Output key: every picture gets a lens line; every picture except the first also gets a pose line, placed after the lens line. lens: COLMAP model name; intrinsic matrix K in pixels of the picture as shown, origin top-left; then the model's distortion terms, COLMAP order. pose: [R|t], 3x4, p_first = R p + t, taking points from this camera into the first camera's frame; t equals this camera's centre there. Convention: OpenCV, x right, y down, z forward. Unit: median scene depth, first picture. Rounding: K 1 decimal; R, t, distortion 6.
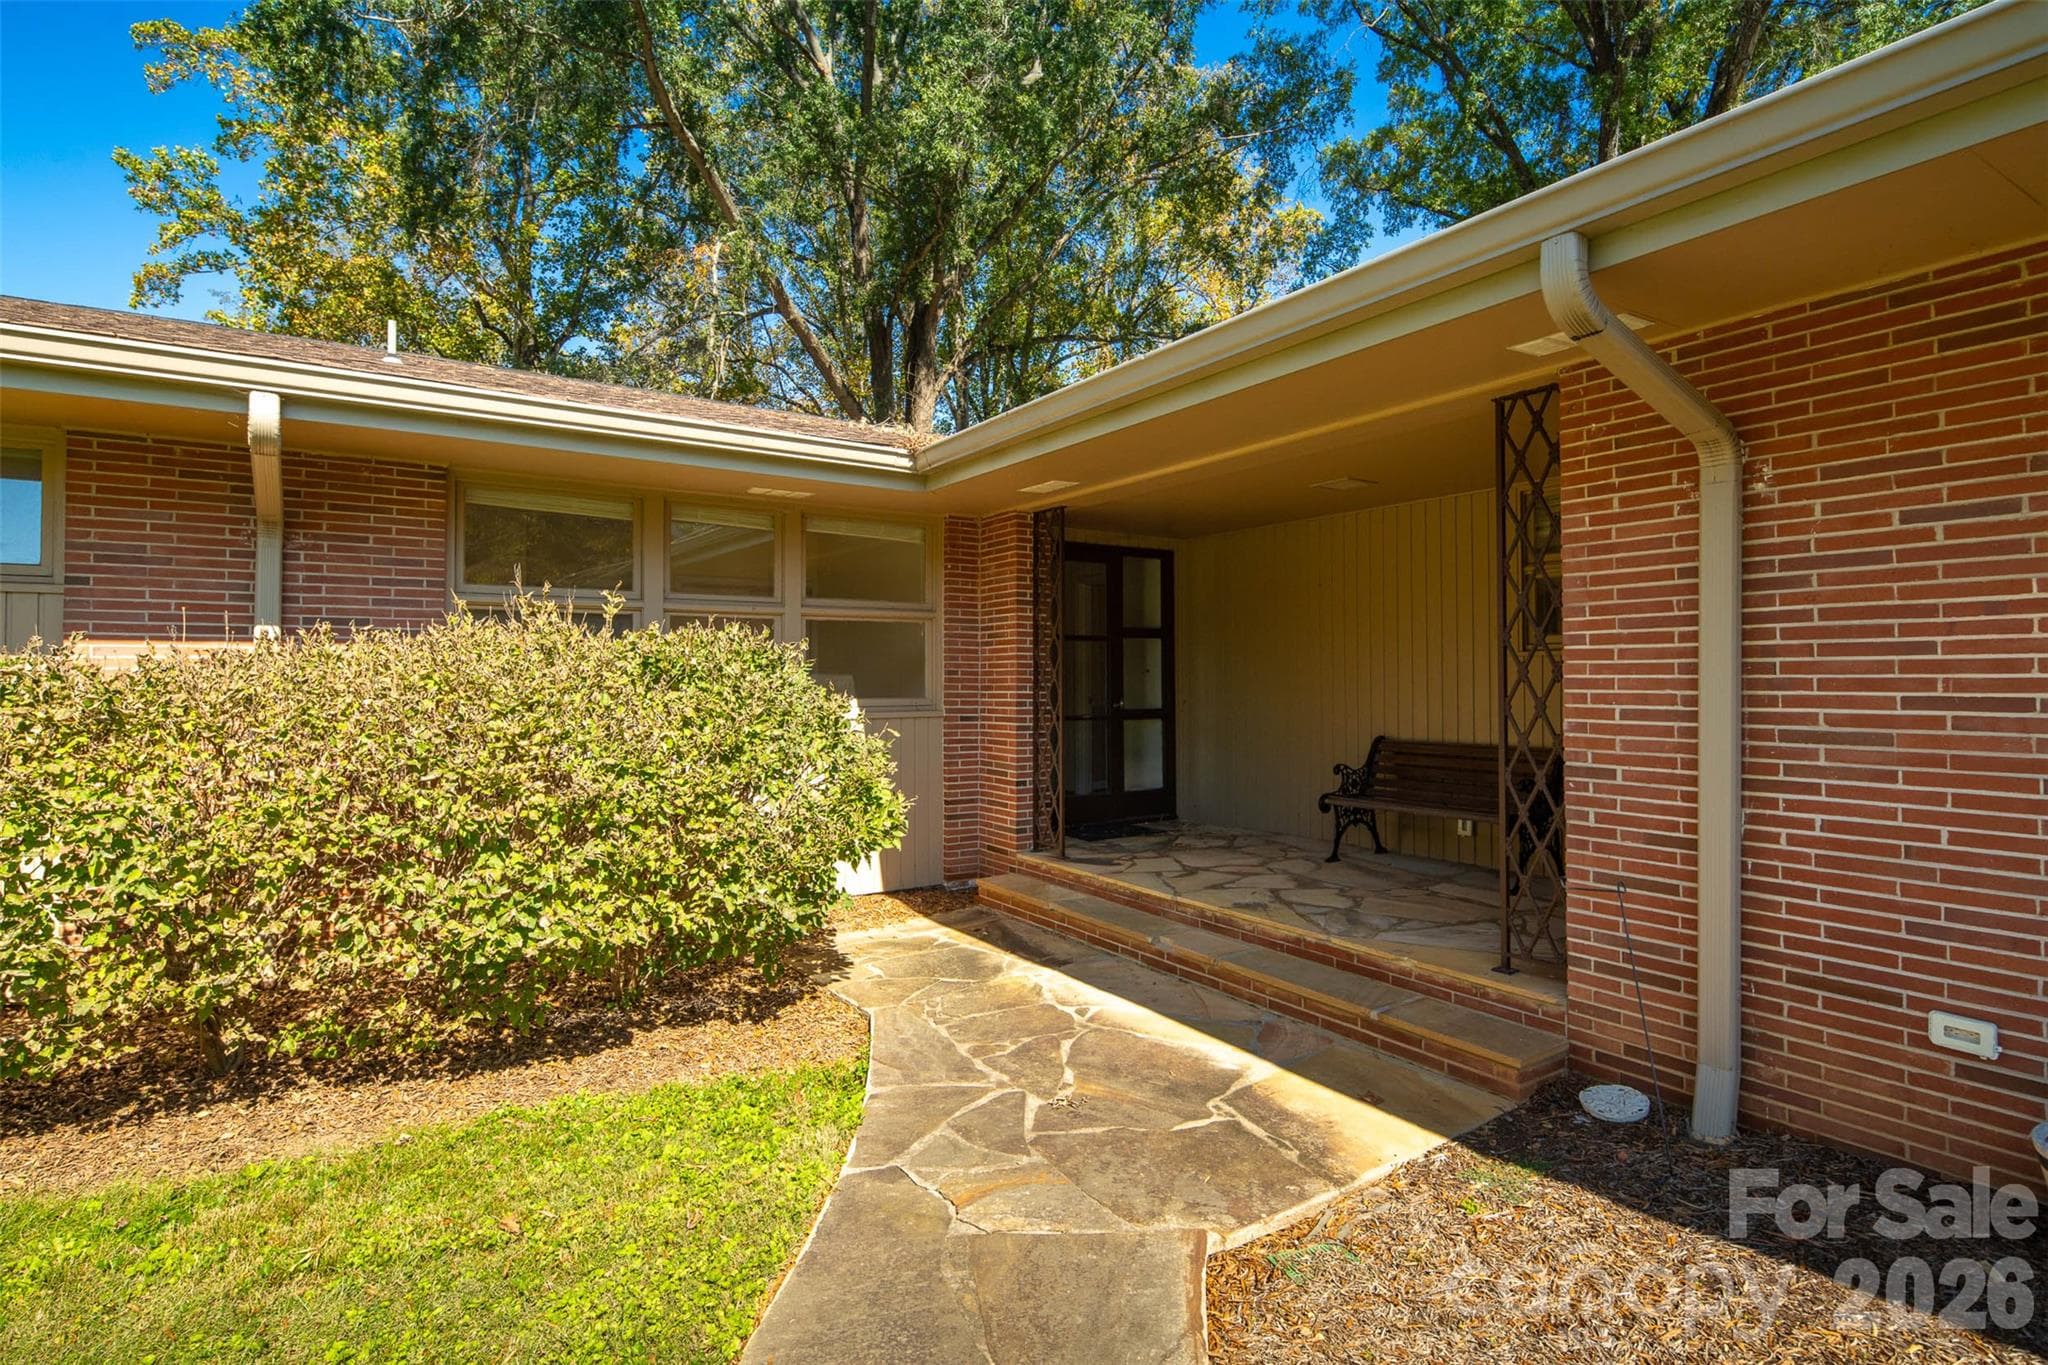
lens RADIAL K [[1008.5, 0, 1024.0], [0, 1008.5, 682.5], [0, 0, 1]] dist [-0.000043, -0.000055]
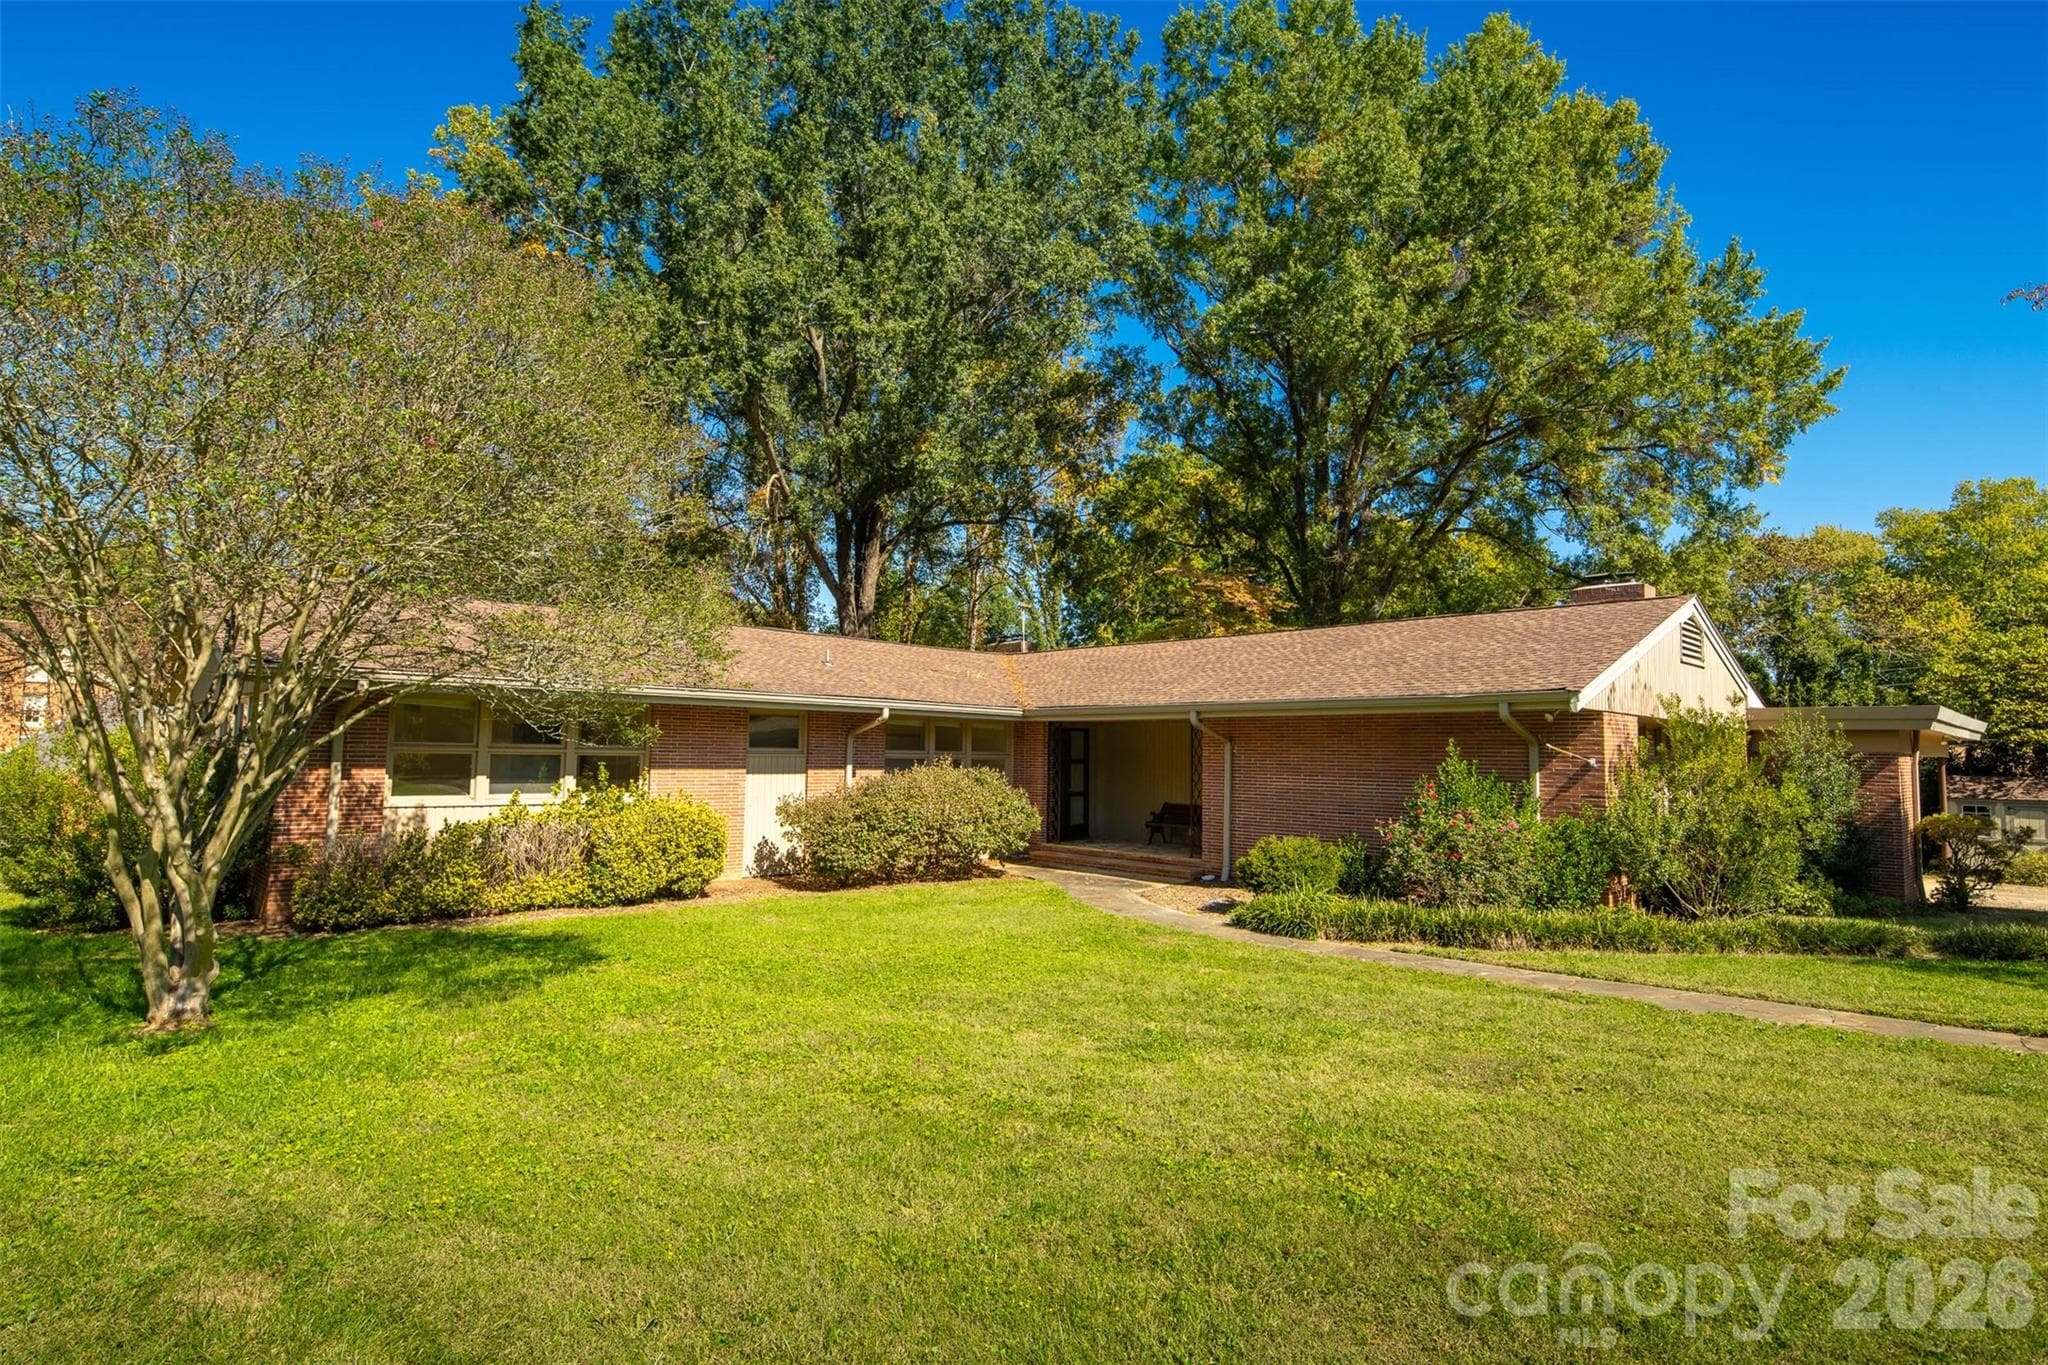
lens RADIAL K [[1008.5, 0, 1024.0], [0, 1008.5, 682.5], [0, 0, 1]] dist [-0.000043, -0.000055]
pose [[0.982736, 0.030839, 0.182423, -0.909573], [-0.018025, 0.997278, -0.071490, -0.115316], [-0.184131, 0.066967, 0.980618, -2.782649]]
